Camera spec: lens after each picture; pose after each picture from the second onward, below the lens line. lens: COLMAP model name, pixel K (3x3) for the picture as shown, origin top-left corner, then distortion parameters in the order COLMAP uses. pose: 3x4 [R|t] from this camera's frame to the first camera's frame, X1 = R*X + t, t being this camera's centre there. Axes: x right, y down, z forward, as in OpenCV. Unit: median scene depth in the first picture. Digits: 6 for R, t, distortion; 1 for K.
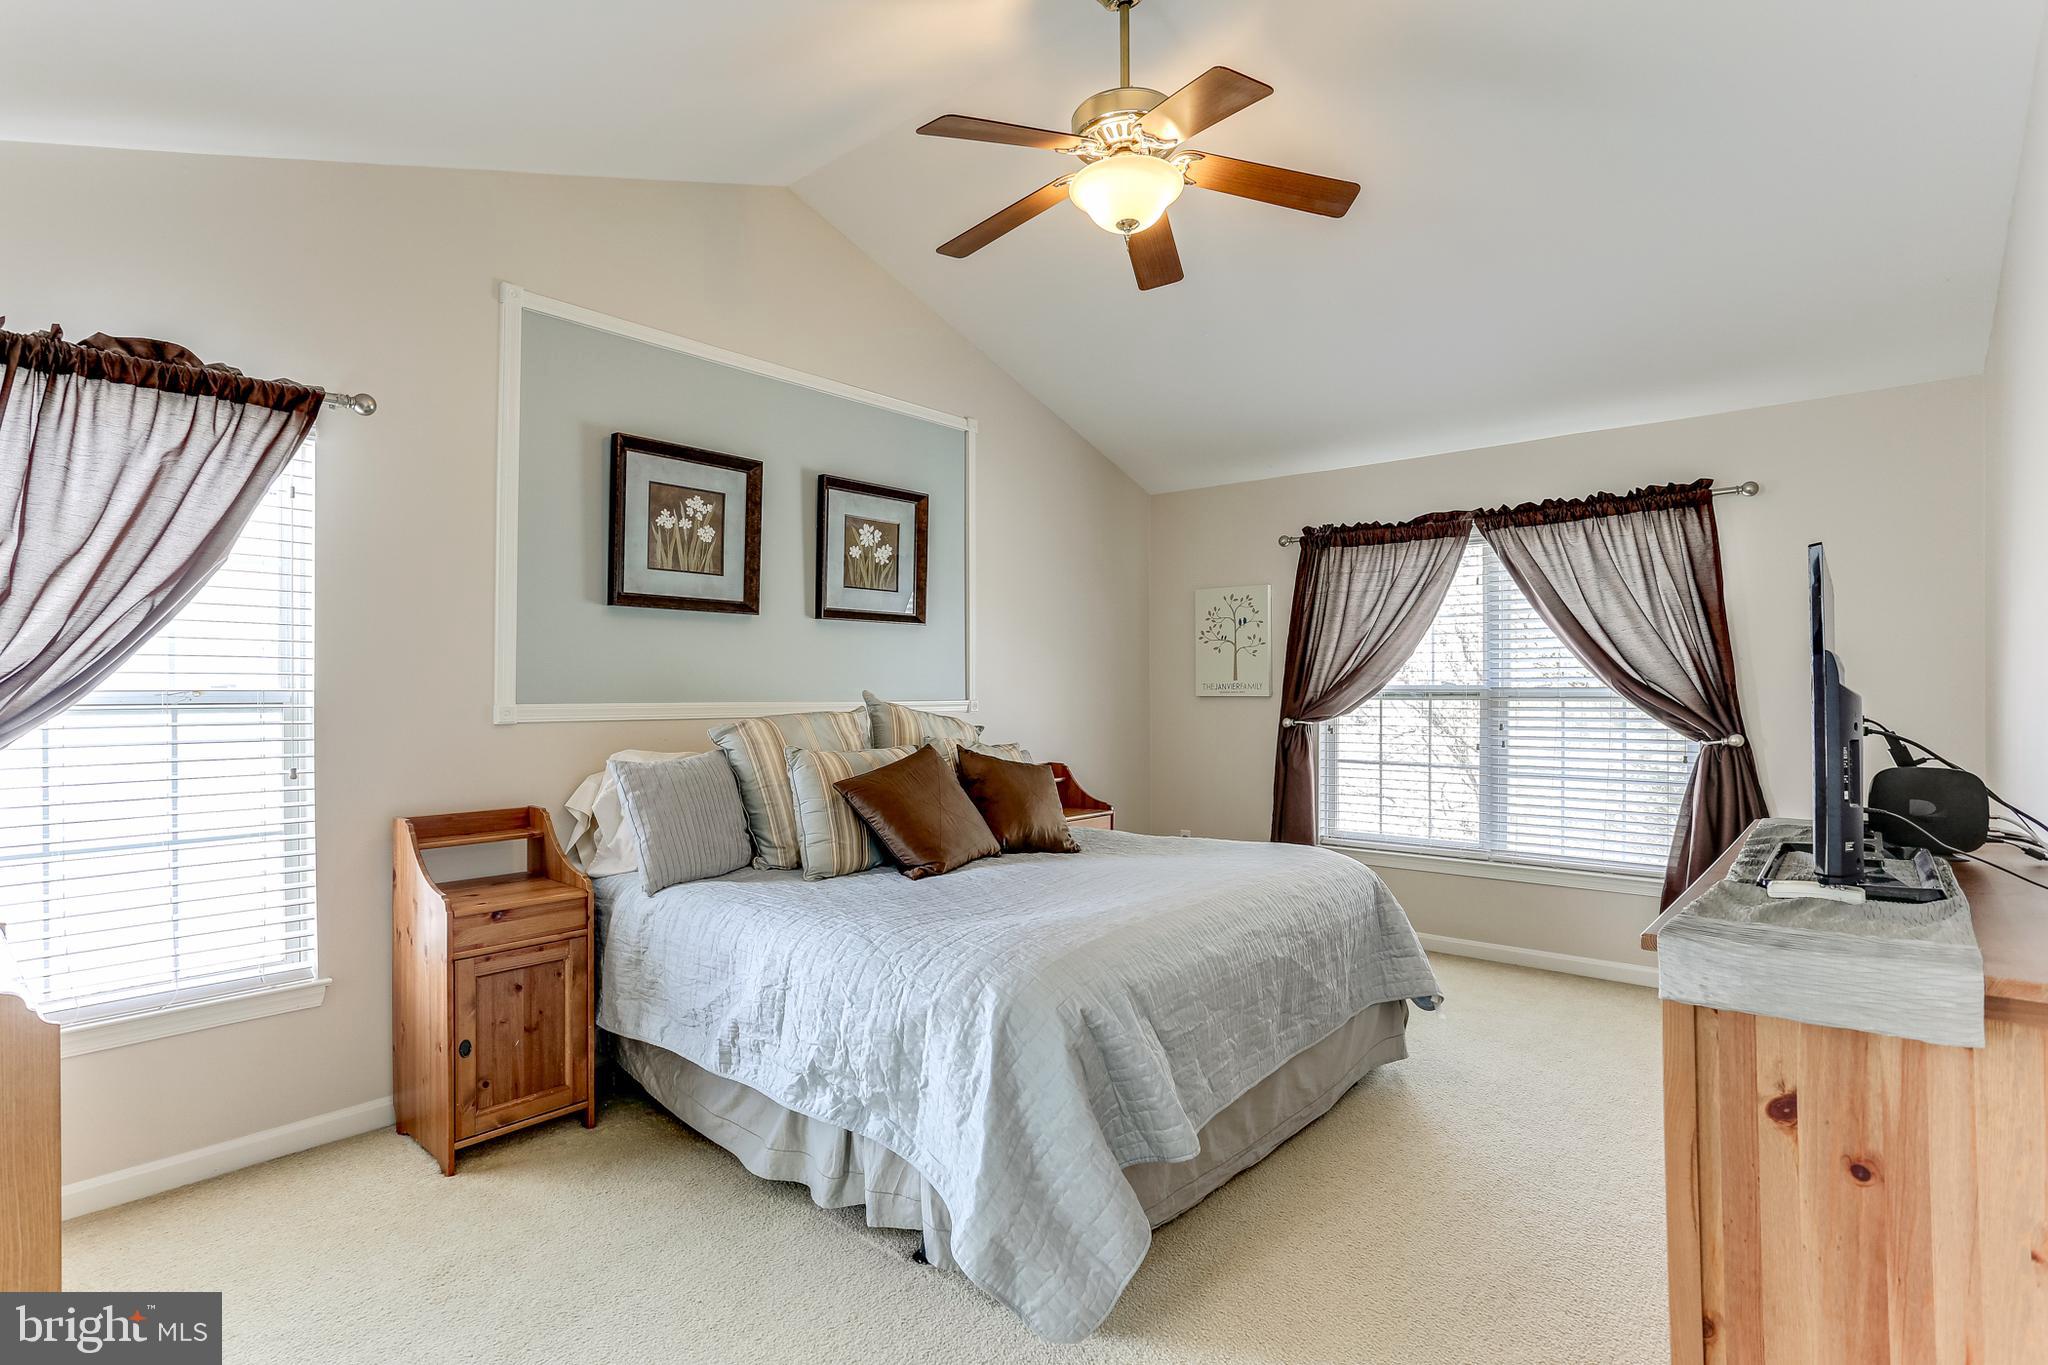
lens RADIAL K [[1001.6, 0, 1022.8], [0, 1001.6, 678.2], [0, 0, 1]] dist [-0.044368, 0.024949]
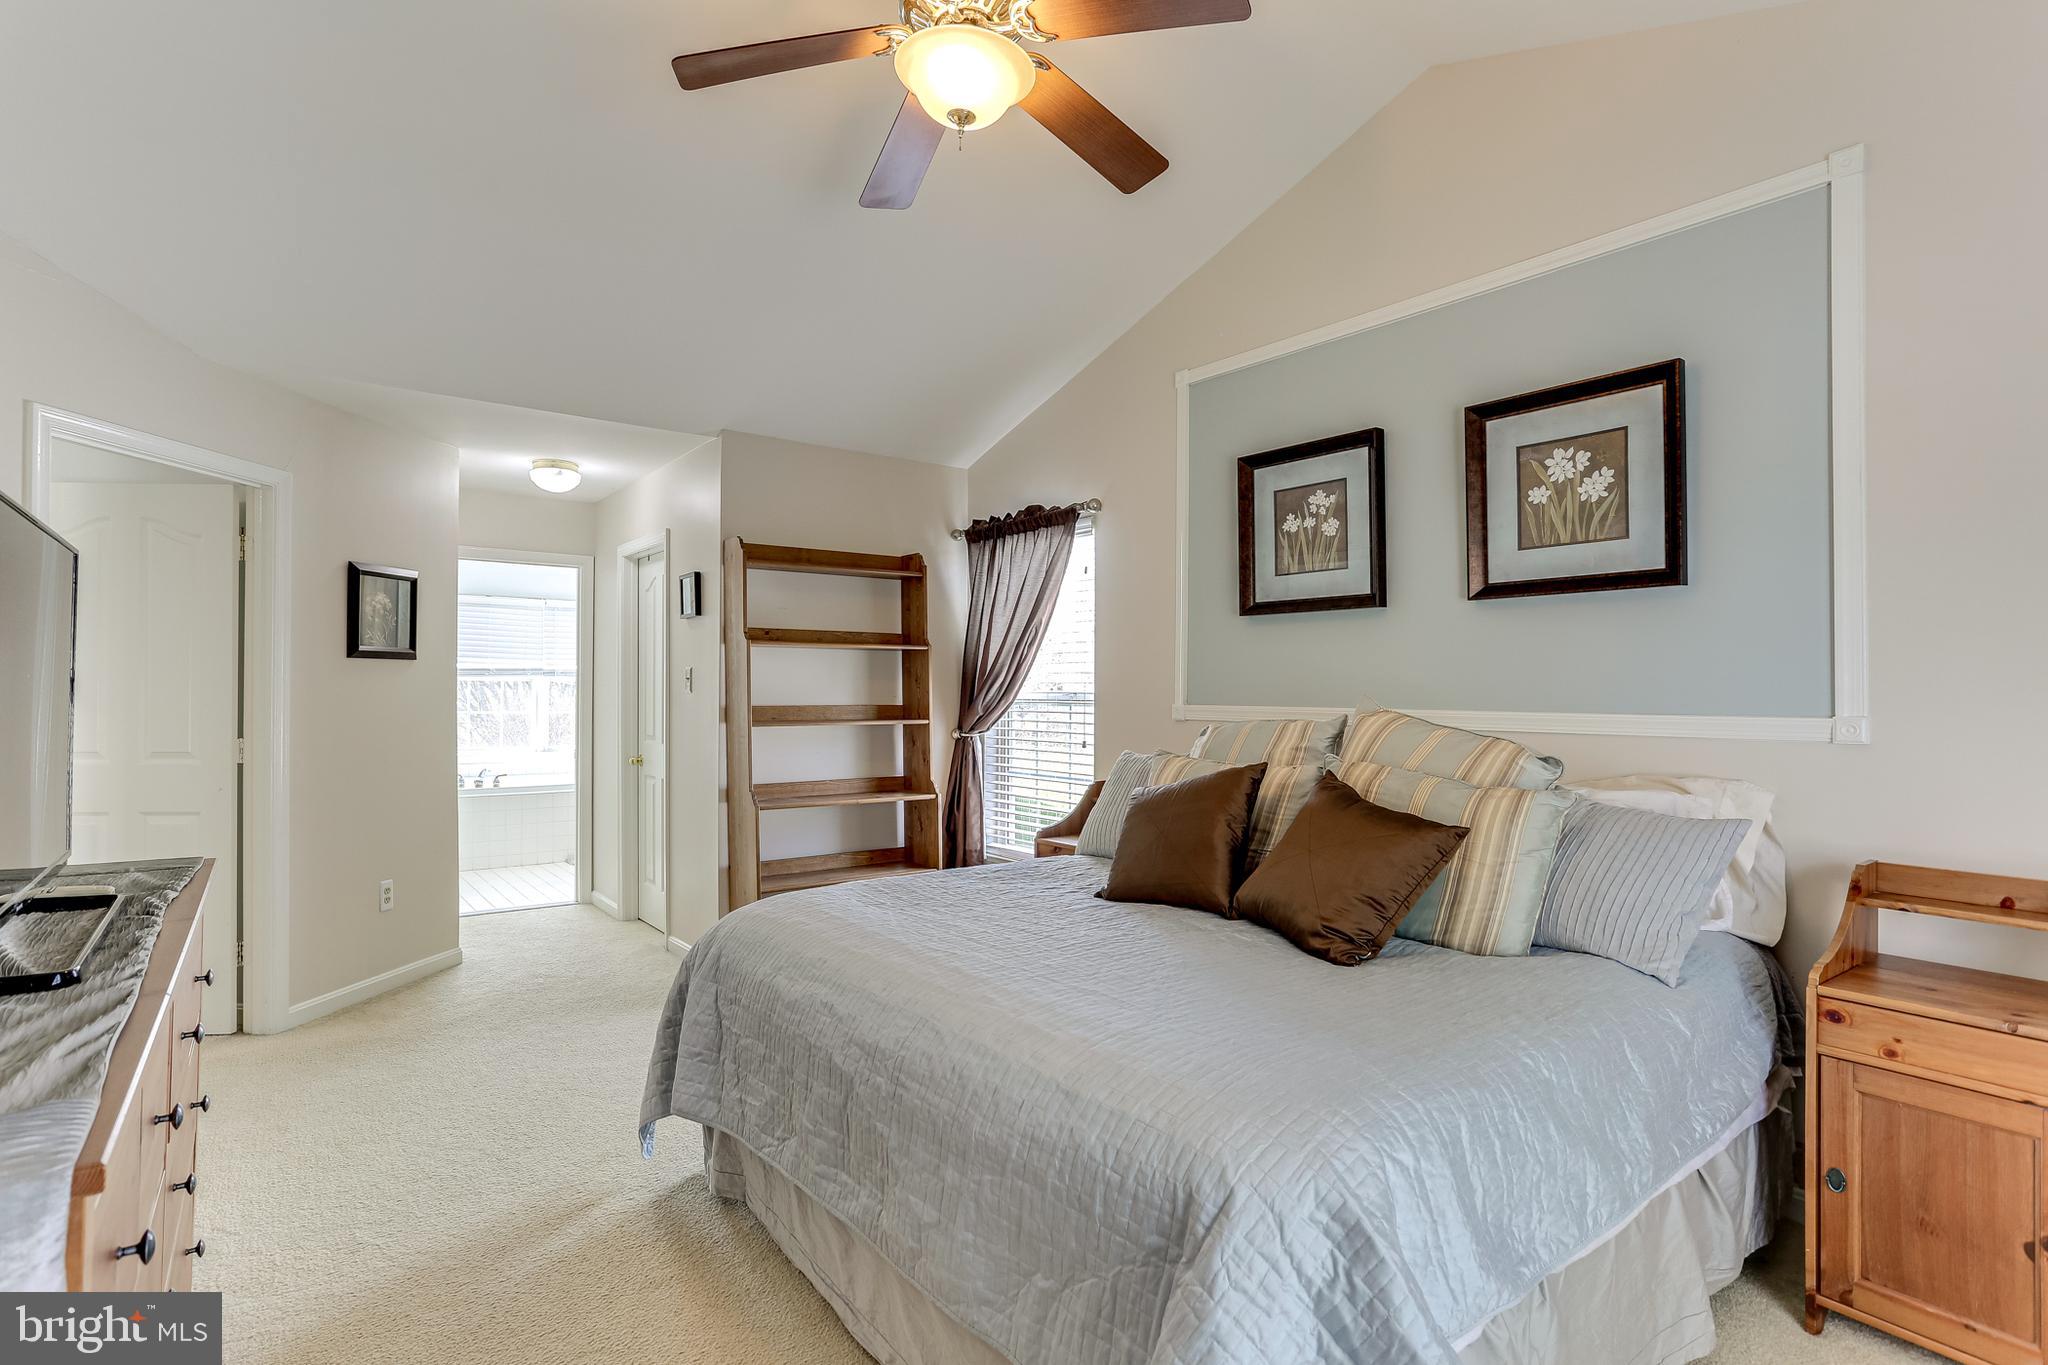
lens RADIAL K [[1001.6, 0, 1022.8], [0, 1001.6, 678.2], [0, 0, 1]] dist [-0.044368, 0.024949]
pose [[-0.191033, -0.005203, -0.981570, 0.662808], [0.016541, 0.999827, -0.008519, 0.000074], [0.981444, -0.017864, -0.190914, 0.903316]]
